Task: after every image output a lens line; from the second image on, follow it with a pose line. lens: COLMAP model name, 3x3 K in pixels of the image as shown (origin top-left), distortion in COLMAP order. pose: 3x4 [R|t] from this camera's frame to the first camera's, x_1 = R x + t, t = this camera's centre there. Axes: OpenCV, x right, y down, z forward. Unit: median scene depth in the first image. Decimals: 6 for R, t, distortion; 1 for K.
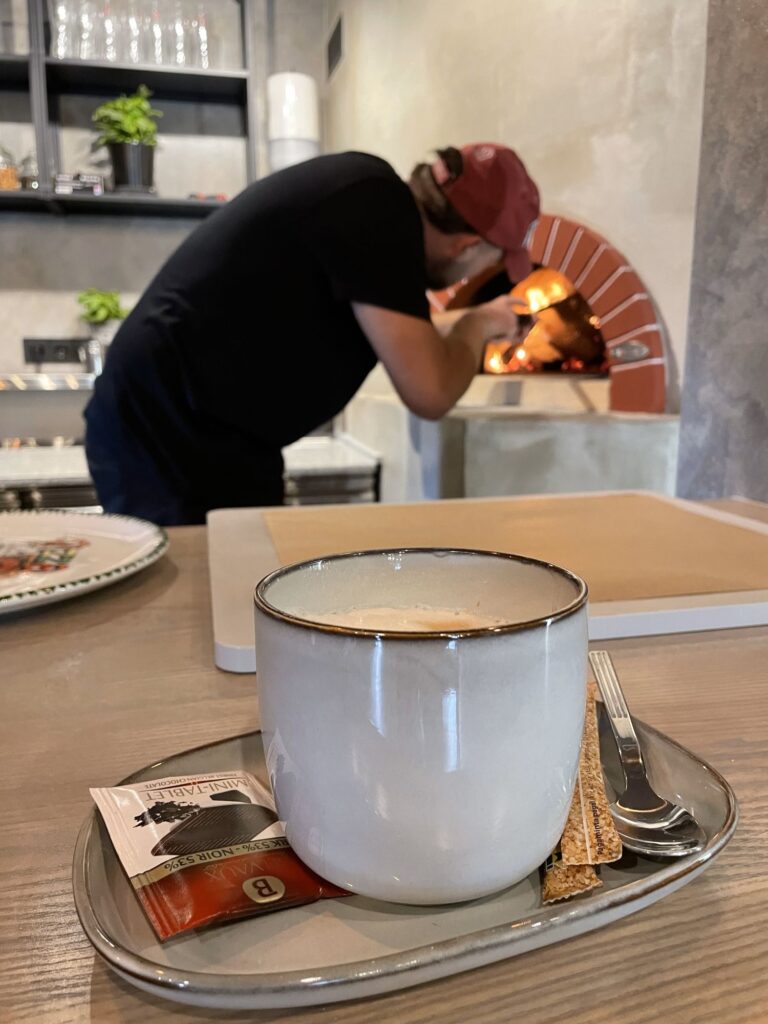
lens RADIAL K [[820.2, 0, 409.3], [0, 820.2, 514.8], [0, 0, 1]] dist [-0.002083, -0.005860]
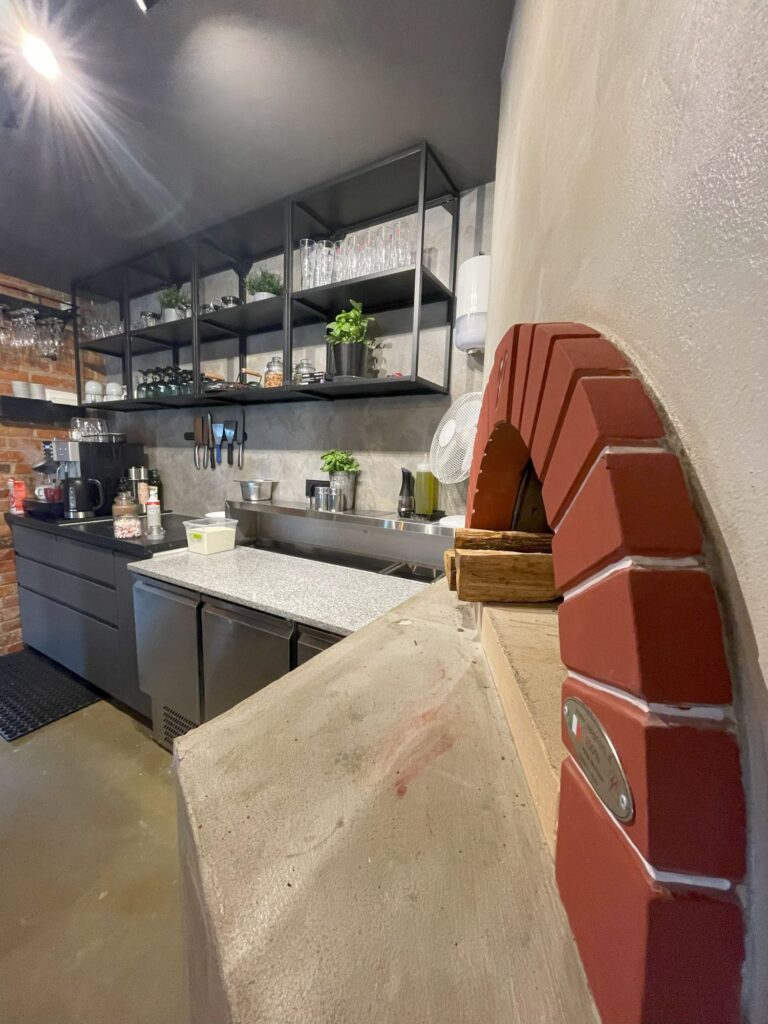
lens RADIAL K [[420.3, 0, 384.0], [0, 420.3, 512.0], [0, 0, 1]] dist [0.000209, 0.000080]
pose [[0.689782, 0.111931, -0.715313, 0.227772], [-0.174744, 0.984508, -0.014453, -0.187834], [0.702614, 0.134966, 0.698655, 0.611045]]
